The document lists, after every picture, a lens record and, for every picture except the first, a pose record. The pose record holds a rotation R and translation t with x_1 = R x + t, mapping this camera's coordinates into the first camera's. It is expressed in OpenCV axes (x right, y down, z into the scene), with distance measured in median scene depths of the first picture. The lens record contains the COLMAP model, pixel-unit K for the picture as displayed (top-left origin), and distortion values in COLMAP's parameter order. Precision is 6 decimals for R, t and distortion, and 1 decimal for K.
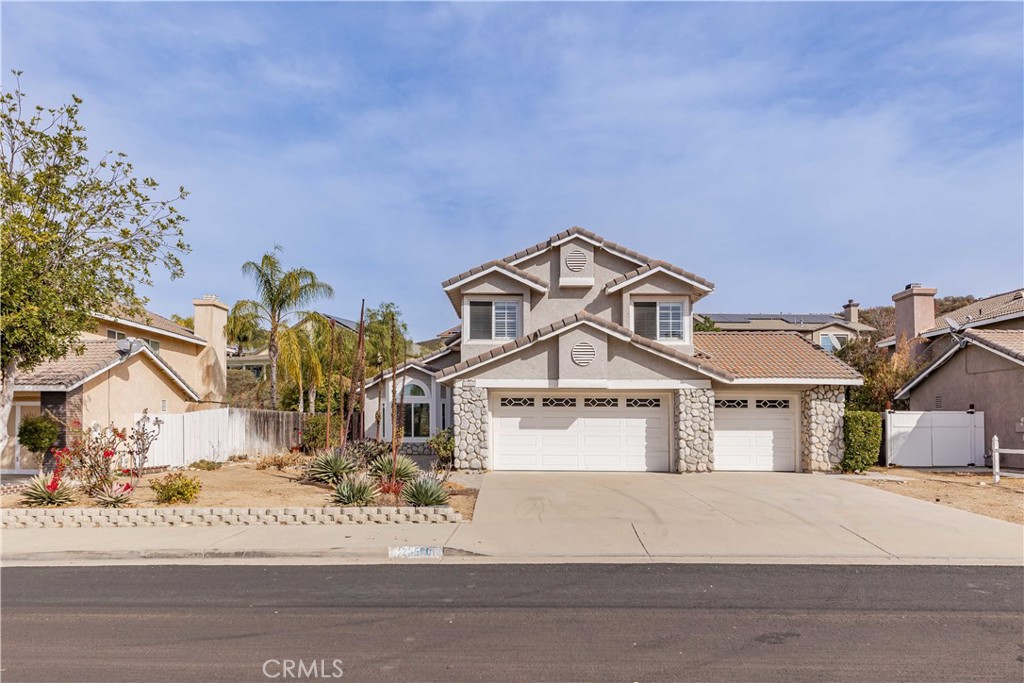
lens RADIAL K [[756.9, 0, 509.1], [0, 756.9, 416.3], [0, 0, 1]] dist [0.007651, 0.000767]
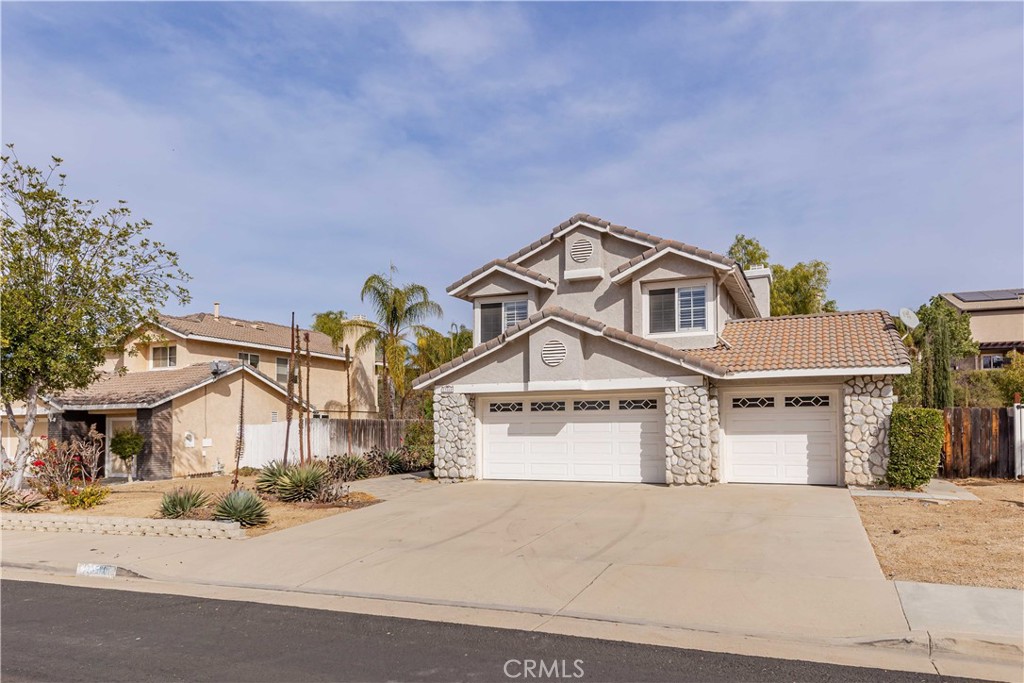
lens RADIAL K [[721.3, 0, 518.6], [0, 721.3, 424.6], [0, 0, 1]] dist [0.001999, 0.000865]
pose [[0.924925, -0.016071, -0.379809, 0.366894], [0.019296, 0.999803, 0.004686, -0.001009], [0.379659, -0.011663, 0.925053, 0.173149]]
